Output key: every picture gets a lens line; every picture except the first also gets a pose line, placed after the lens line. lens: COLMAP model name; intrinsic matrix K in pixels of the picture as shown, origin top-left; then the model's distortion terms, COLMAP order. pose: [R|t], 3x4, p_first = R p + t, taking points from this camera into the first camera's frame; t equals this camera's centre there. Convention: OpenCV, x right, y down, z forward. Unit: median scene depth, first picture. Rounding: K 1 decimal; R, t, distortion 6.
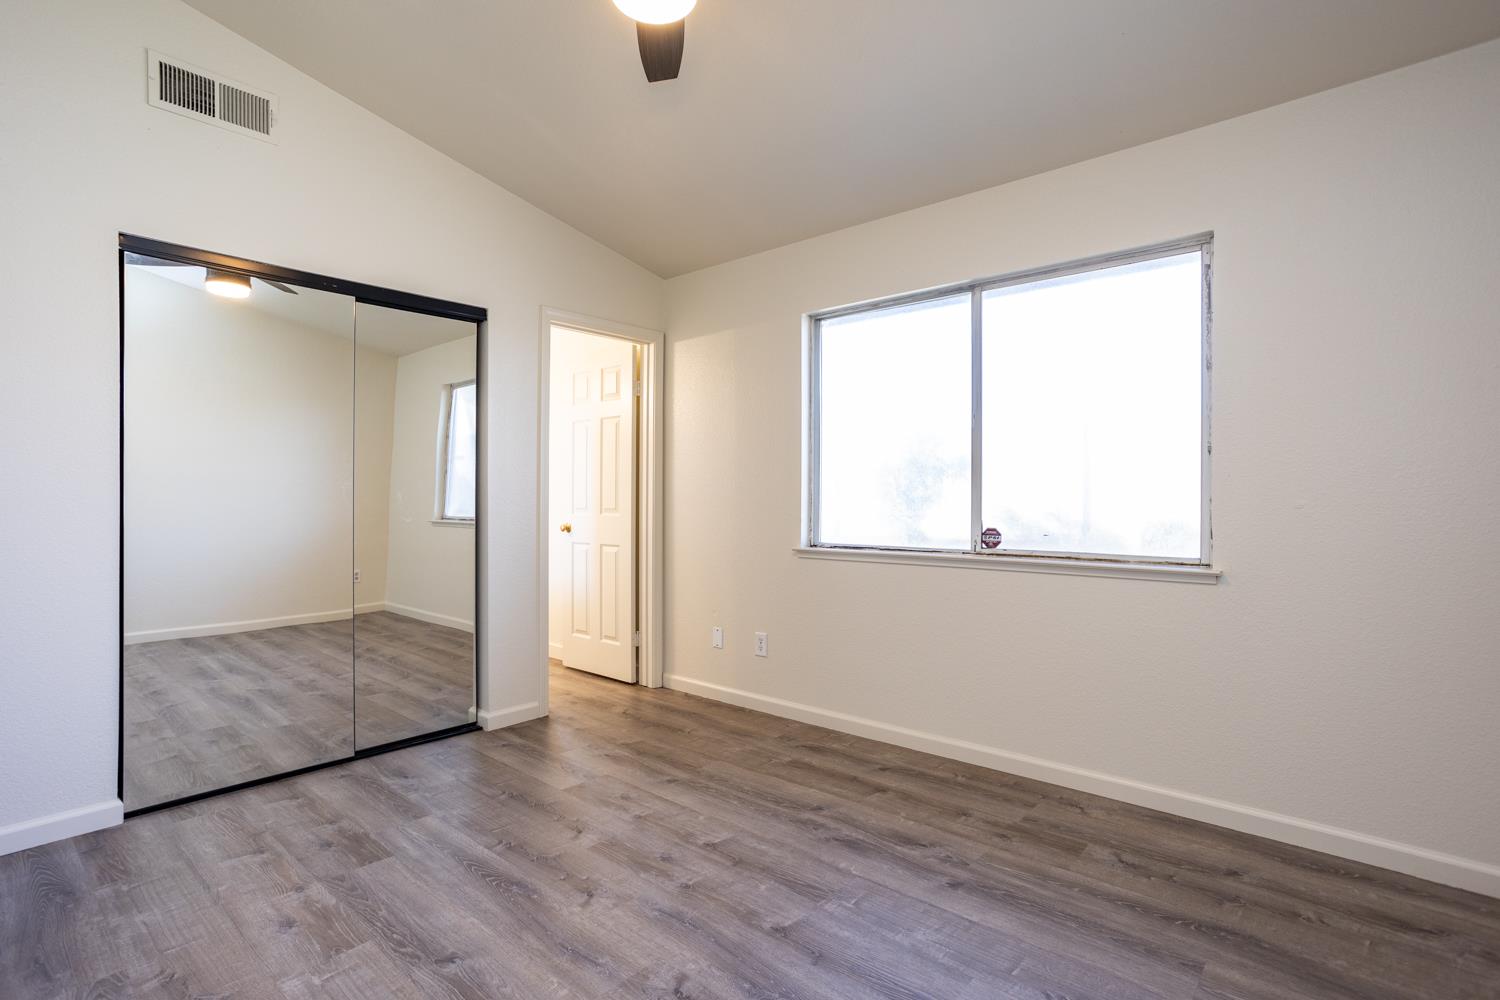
lens RADIAL K [[726.7, 0, 750.0], [0, 726.7, 500.0], [0, 0, 1]] dist [-0.053739, 0.034405]
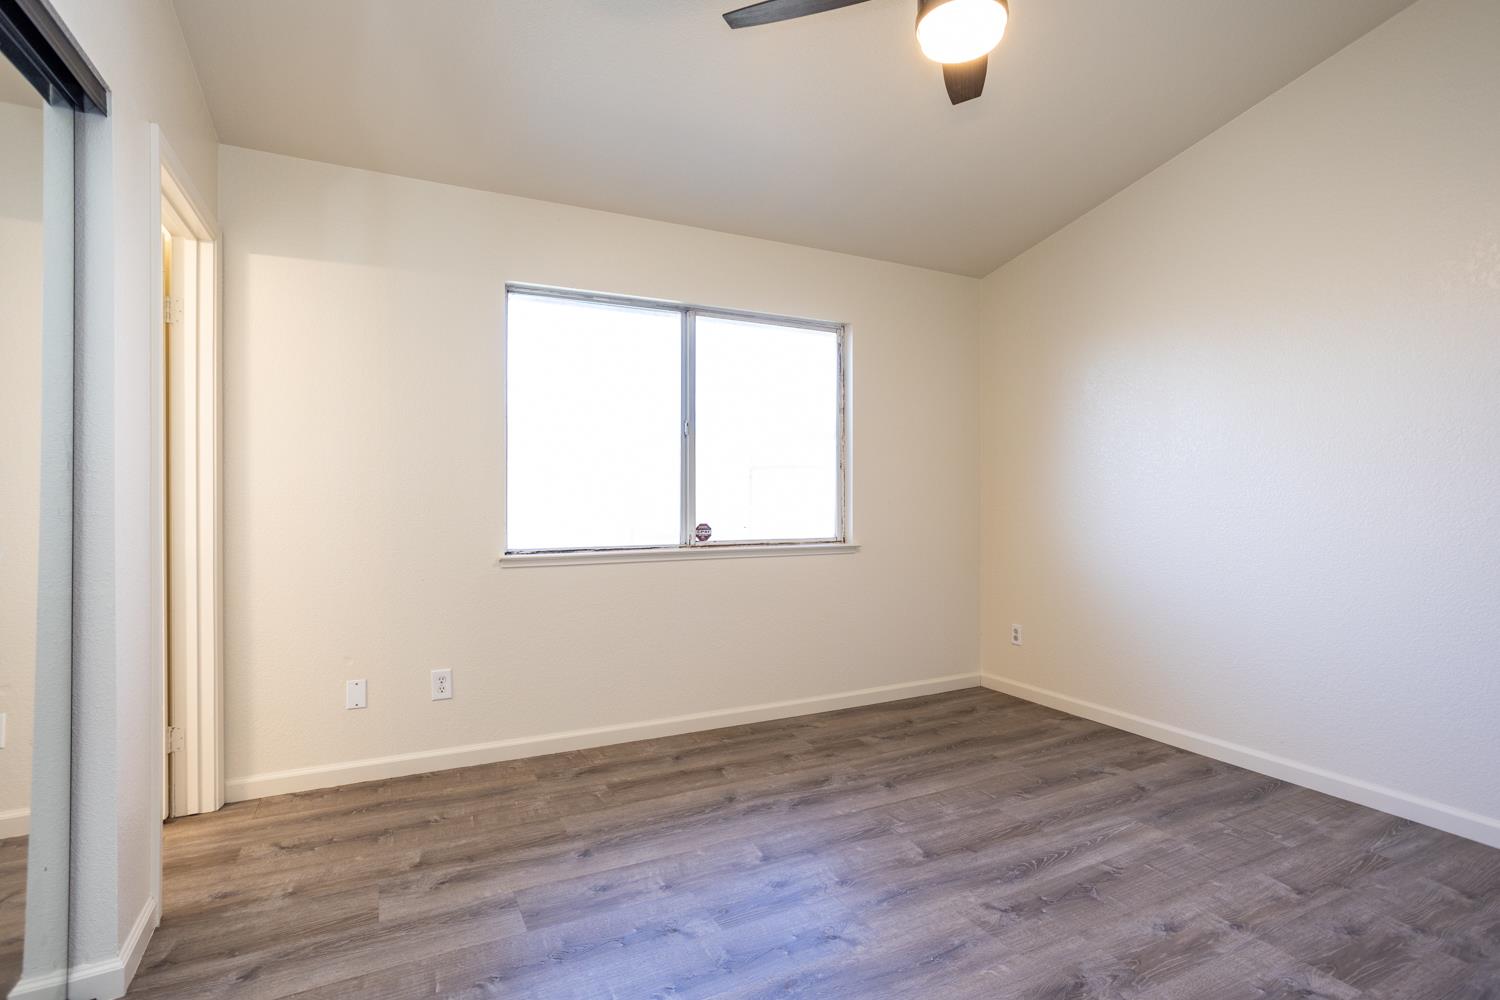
lens RADIAL K [[726.7, 0, 750.0], [0, 726.7, 500.0], [0, 0, 1]] dist [-0.053739, 0.034405]
pose [[0.372978, -0.004268, 0.927830, -0.786361], [0.002988, 0.999990, 0.003398, -0.002515], [-0.927835, 0.001505, 0.372987, 0.545043]]
